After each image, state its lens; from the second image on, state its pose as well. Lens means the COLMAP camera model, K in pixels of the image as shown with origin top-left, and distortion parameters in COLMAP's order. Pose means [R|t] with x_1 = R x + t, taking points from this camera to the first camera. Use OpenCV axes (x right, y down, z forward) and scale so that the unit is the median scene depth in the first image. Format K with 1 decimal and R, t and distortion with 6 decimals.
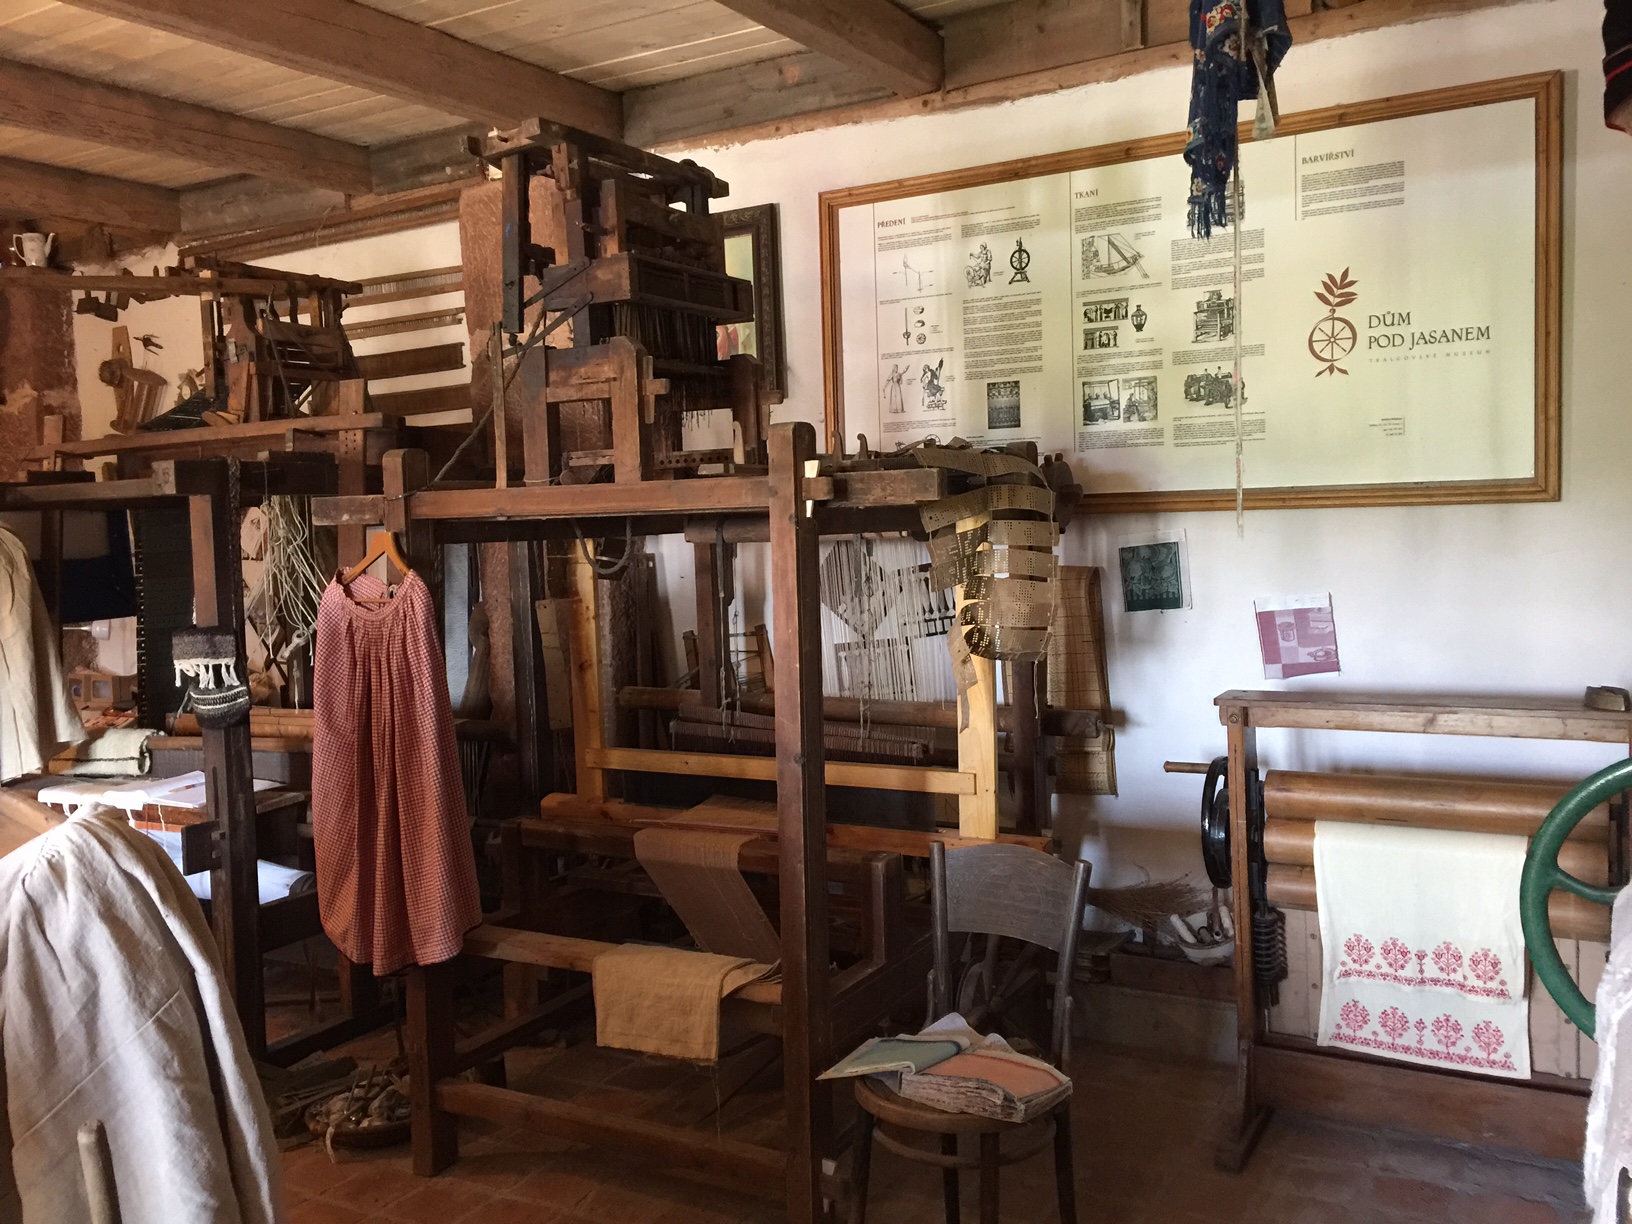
lens RADIAL K [[1395.8, 0, 814.8], [0, 1395.8, 594.3], [0, 0, 1]] dist [0.086300, -0.112963]
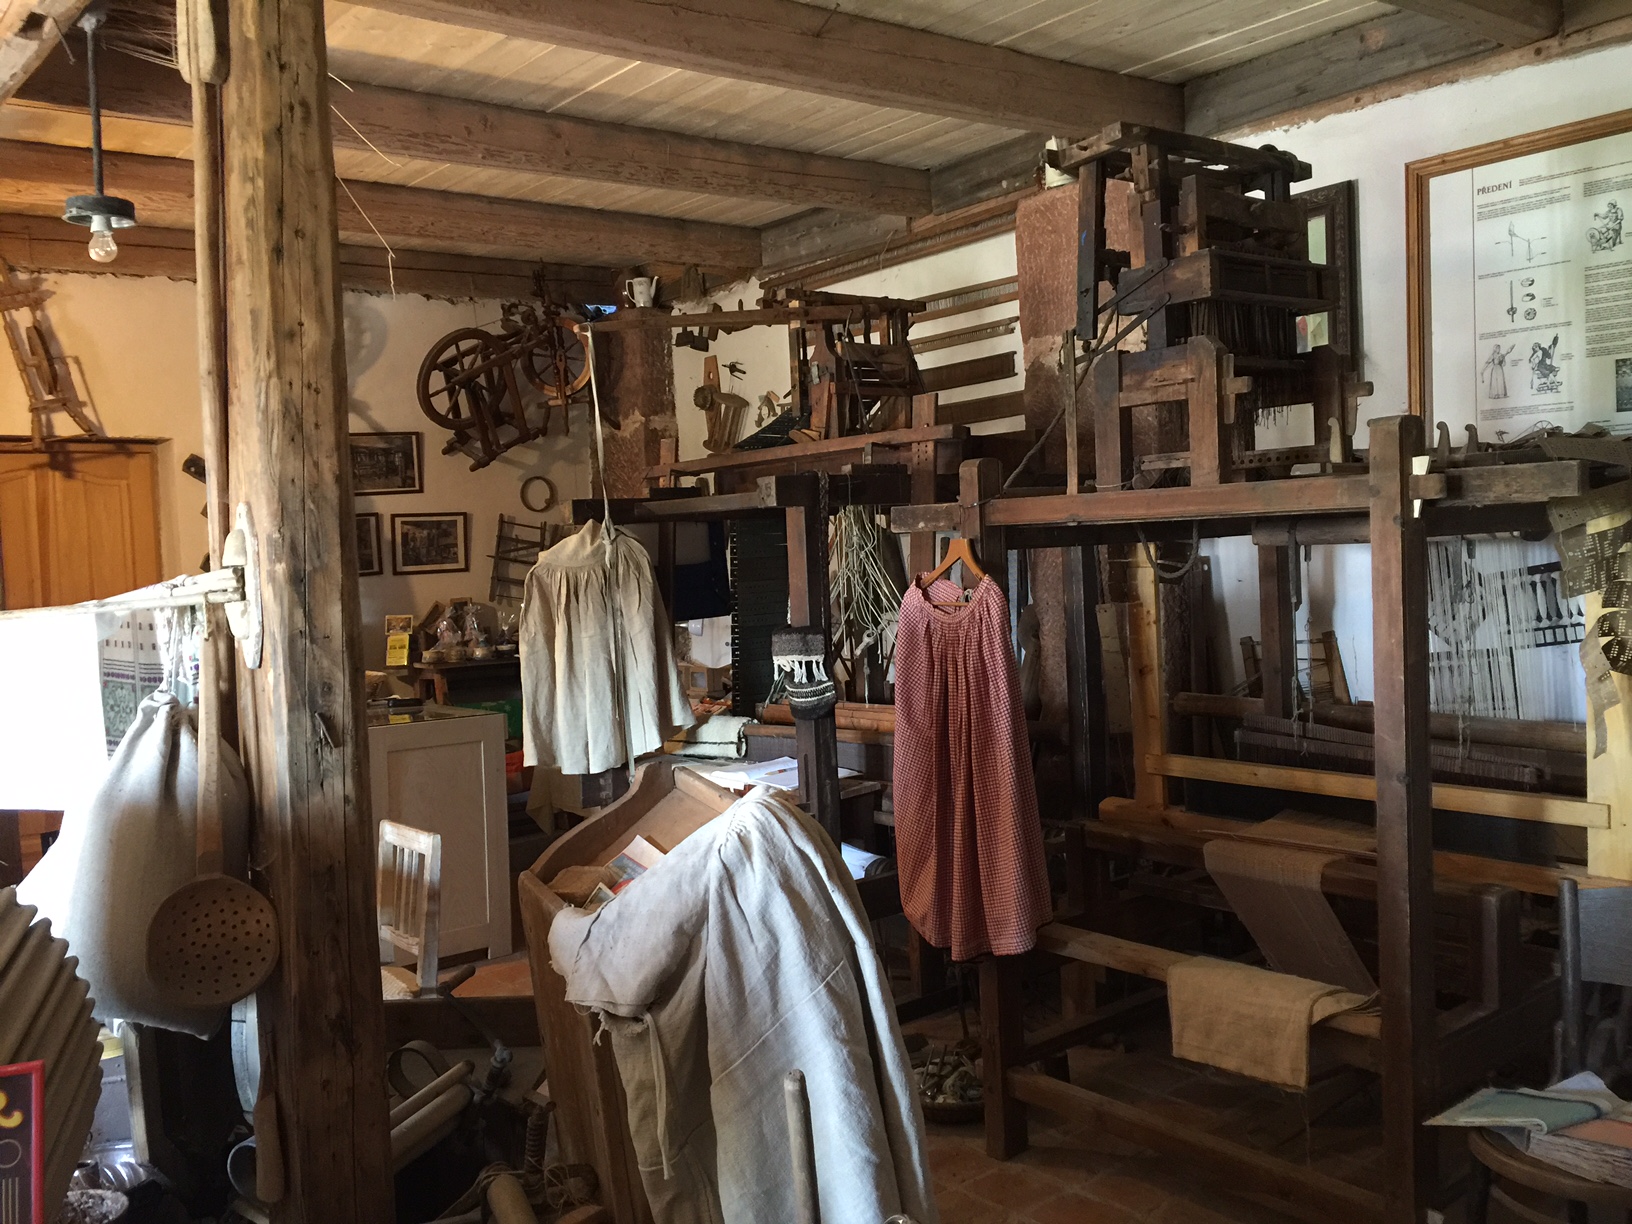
lens RADIAL K [[1395.5, 0, 815.0], [0, 1395.5, 606.8], [0, 0, 1]] dist [0.088754, -0.107701]
pose [[0.934710, 0.007590, -0.355331, -0.033582], [-0.004659, 0.999948, 0.009104, -0.002314], [0.355382, -0.006854, 0.934696, -0.011707]]
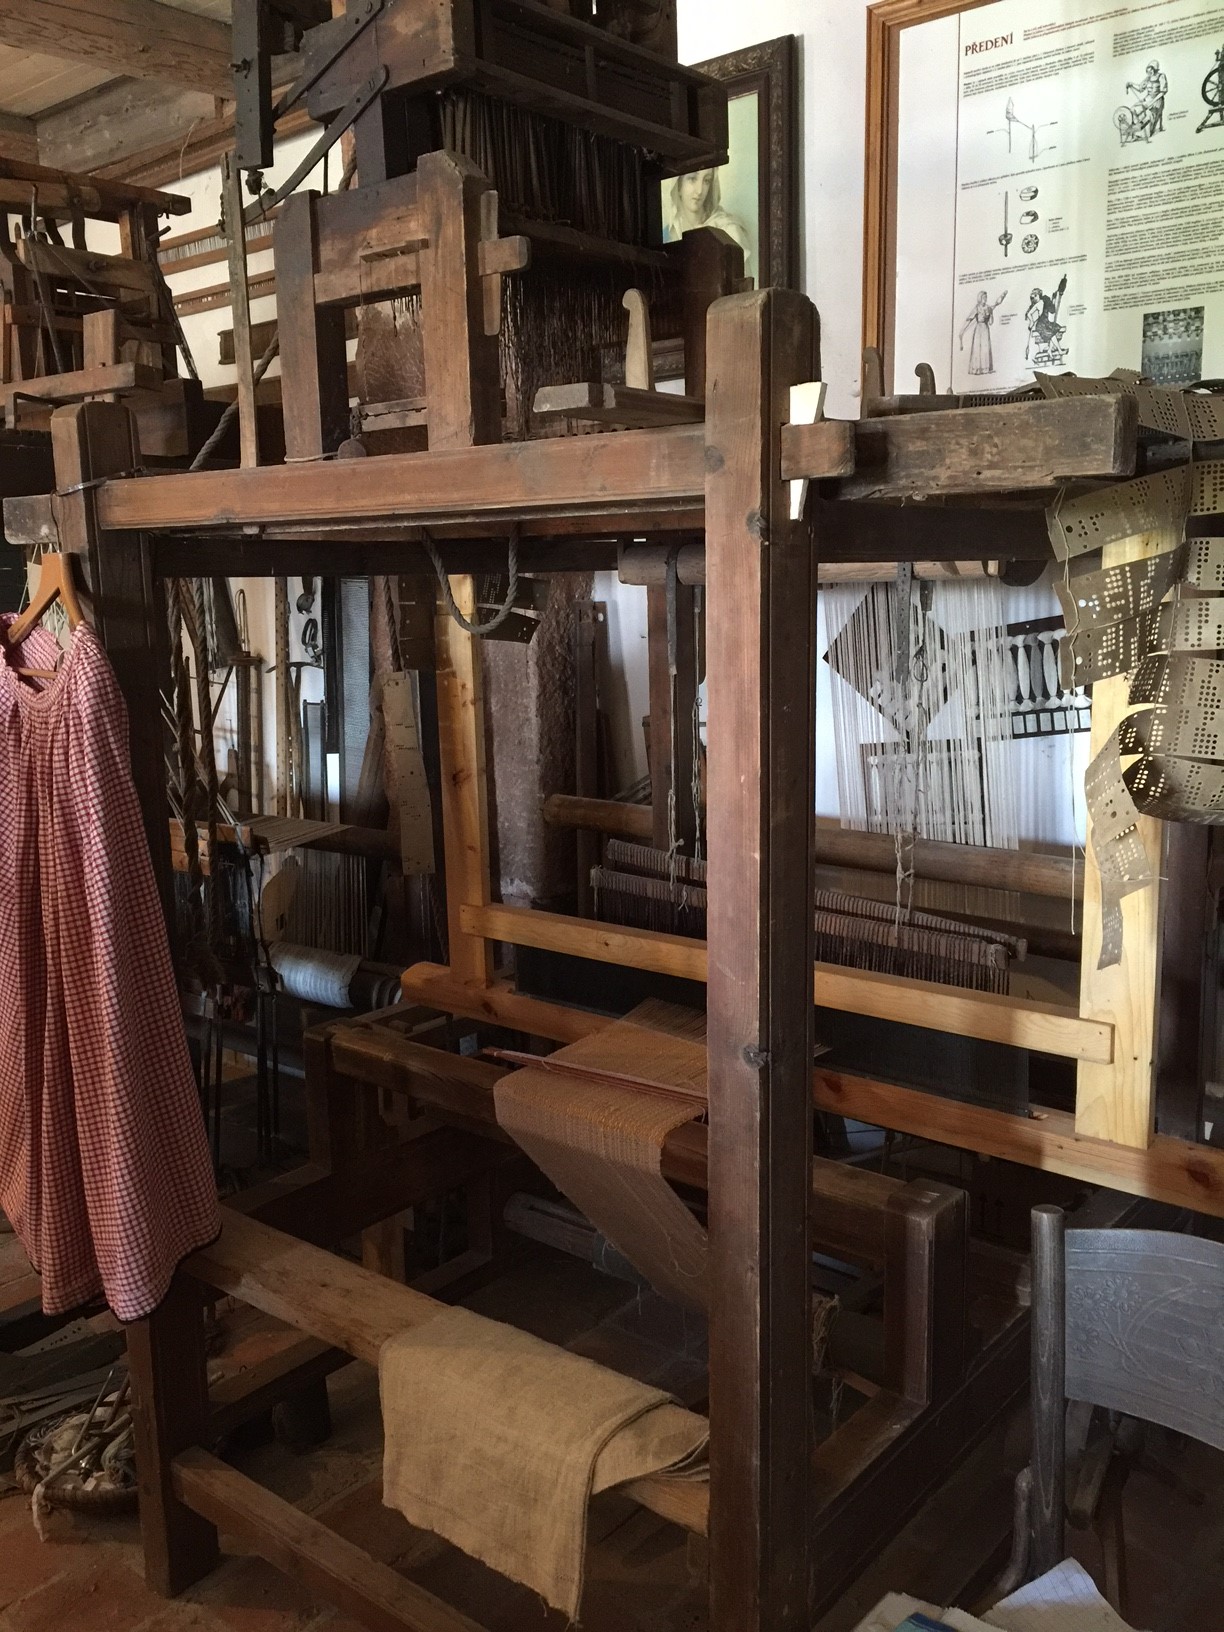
lens RADIAL K [[1395.8, 0, 616.9], [0, 1395.8, 809.0], [0, 0, 1]] dist [0.086300, -0.112963]
pose [[0.985753, 0.038857, -0.163652, 0.012481], [-0.019529, 0.992810, 0.118095, -0.012394], [0.167065, -0.113217, 0.979424, 0.427131]]
